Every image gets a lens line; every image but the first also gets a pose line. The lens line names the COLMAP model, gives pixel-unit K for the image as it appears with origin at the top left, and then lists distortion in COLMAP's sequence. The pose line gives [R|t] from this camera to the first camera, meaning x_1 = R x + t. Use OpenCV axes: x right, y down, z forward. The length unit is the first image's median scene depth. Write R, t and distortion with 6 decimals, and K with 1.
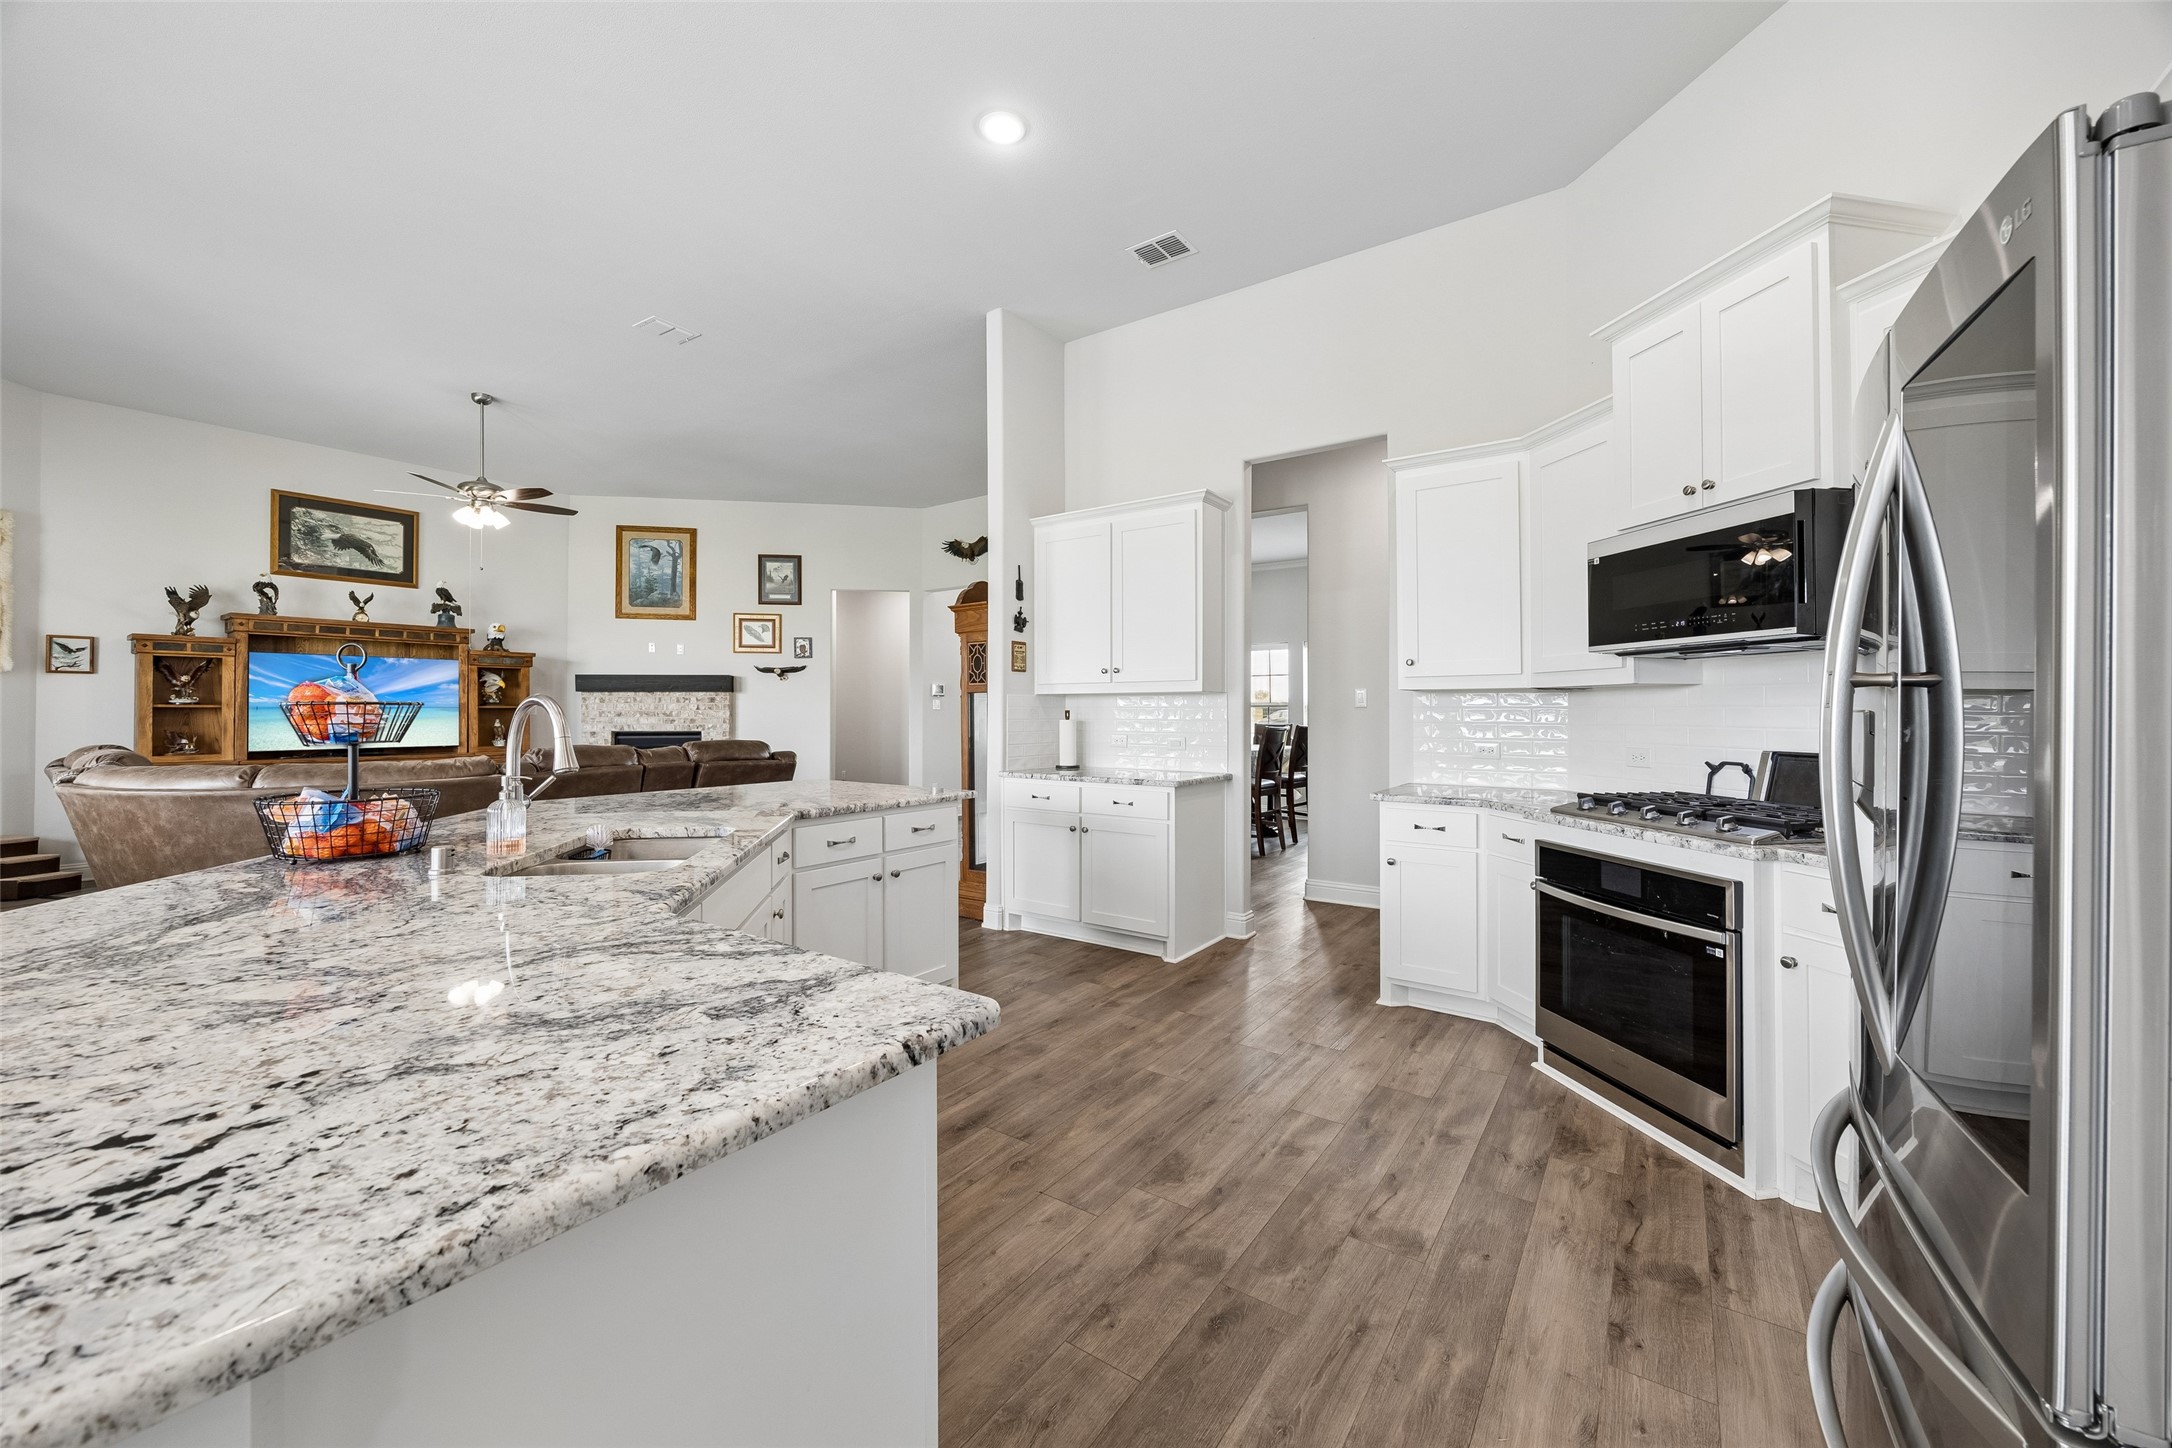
lens RADIAL K [[822.3, 0, 1077.4], [0, 822.3, 703.0], [0, 0, 1]] dist [-0.003190, -0.000818]
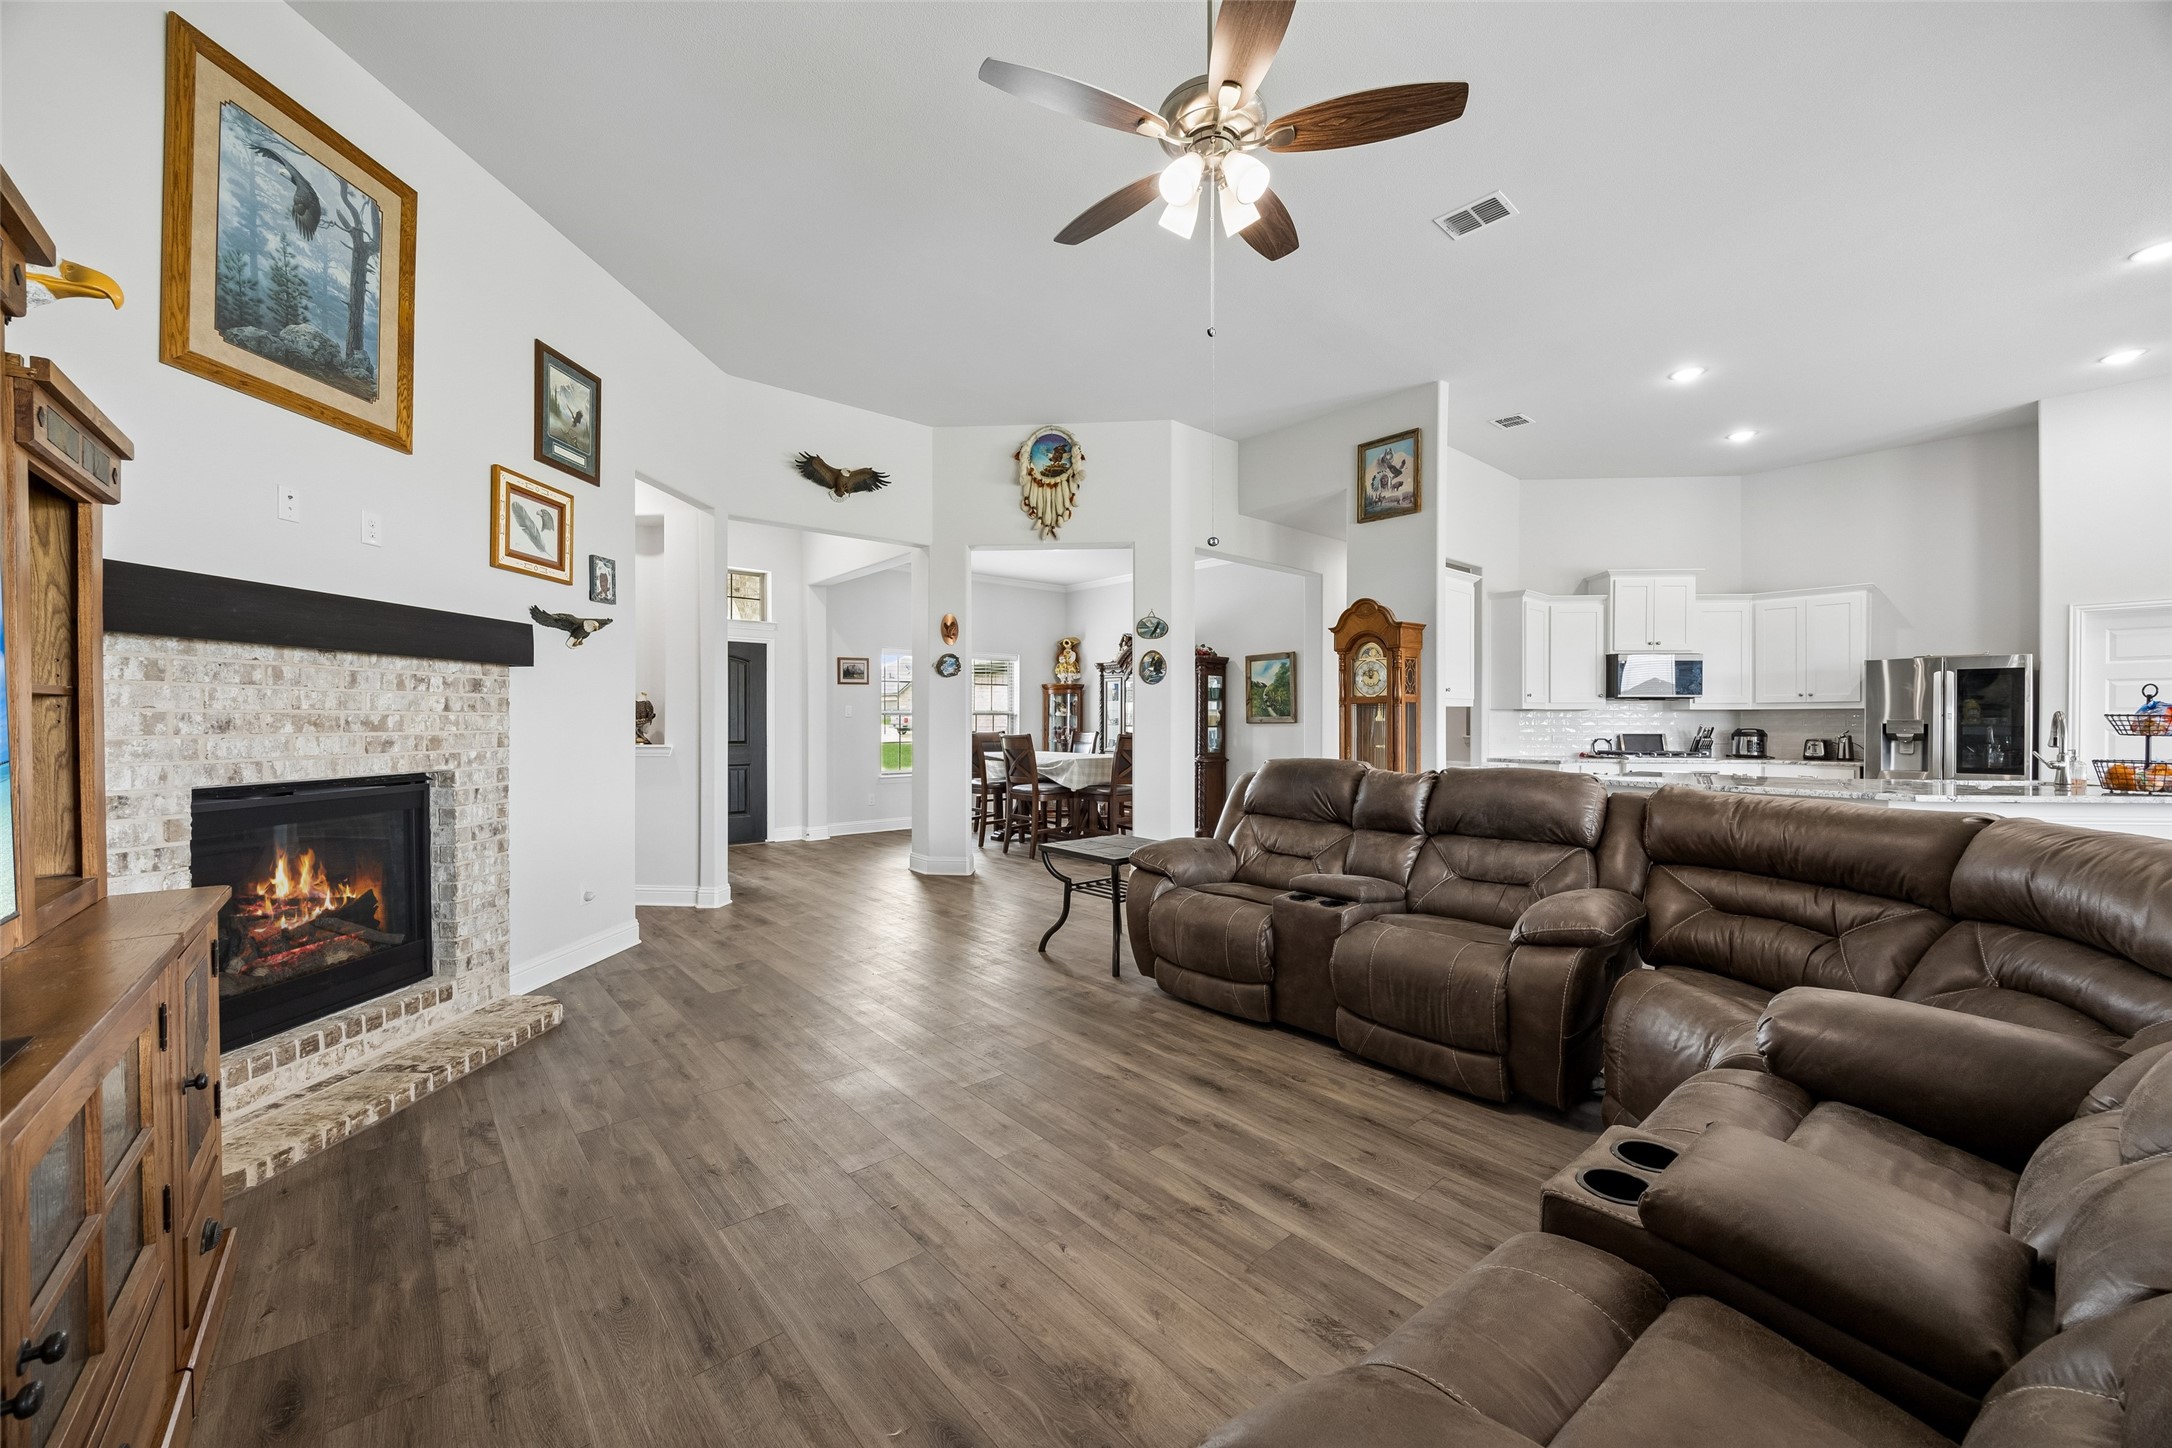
lens RADIAL K [[822.3, 0, 1073.5], [0, 822.3, 724.2], [0, 0, 1]] dist [-0.003190, -0.000818]
pose [[0.253488, -0.003786, 0.967331, -0.867339], [-0.011812, 0.999906, 0.007008, 0.009655], [-0.967266, -0.013203, 0.253419, 0.757112]]
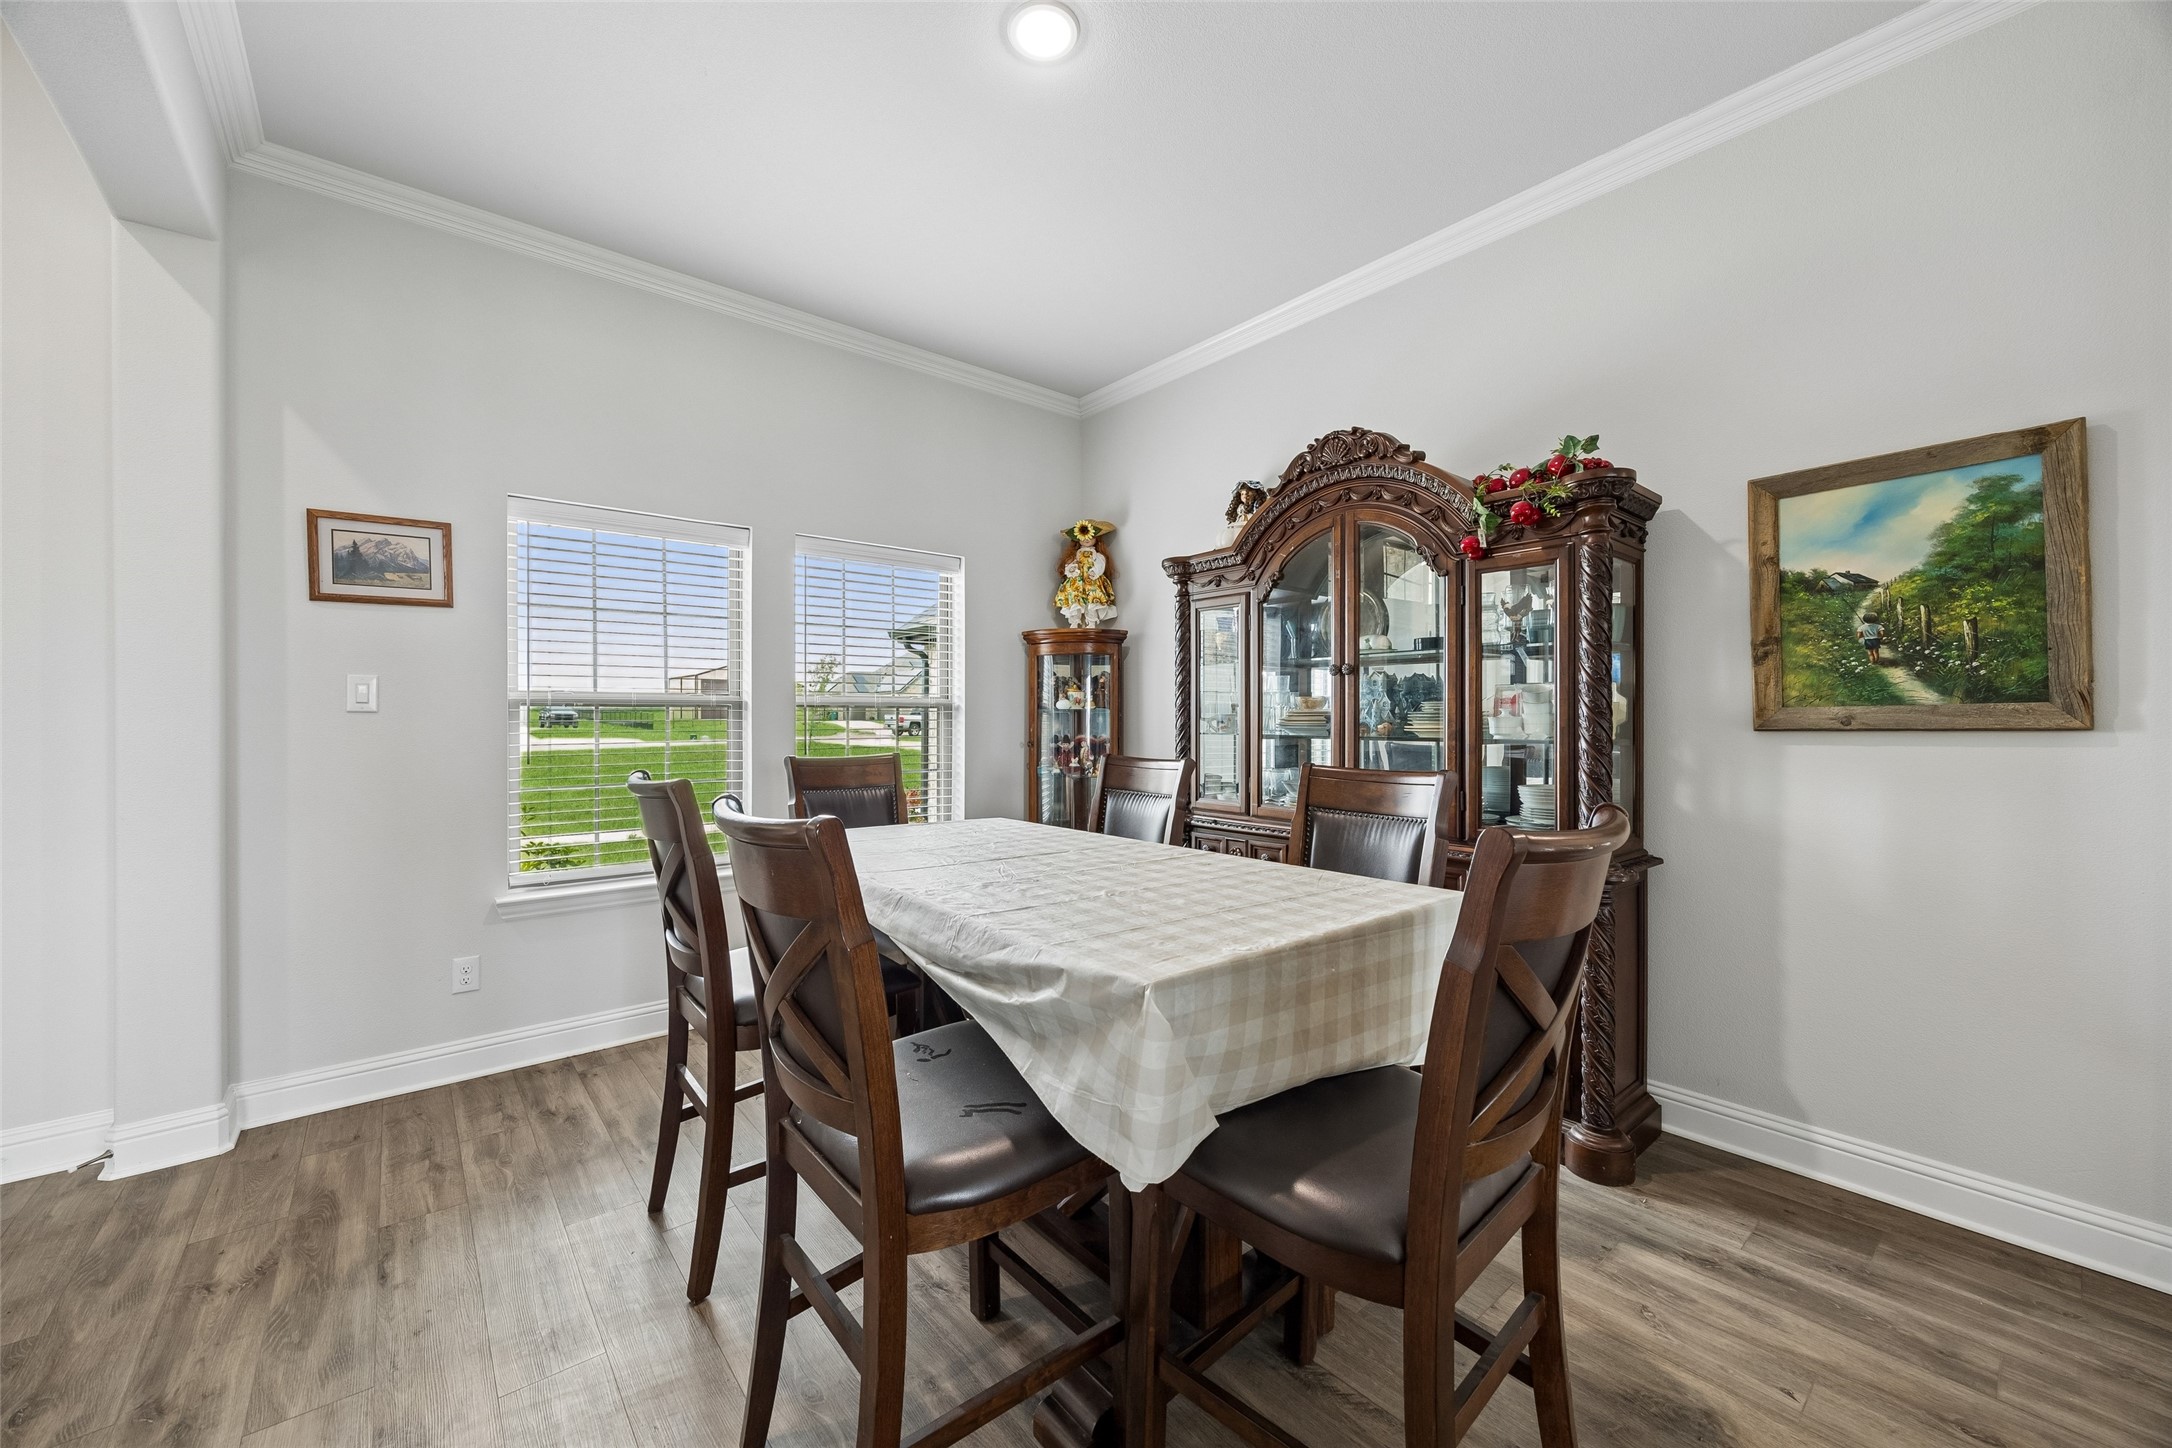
lens RADIAL K [[822.3, 0, 1074.1], [0, 822.3, 719.4], [0, 0, 1]] dist [-0.003190, -0.000818]
pose [[0.267831, 0.004137, 0.963457, -0.070537], [-0.009616, 0.999952, -0.001621, 0.012006], [-0.963418, -0.008831, 0.267858, 0.975421]]
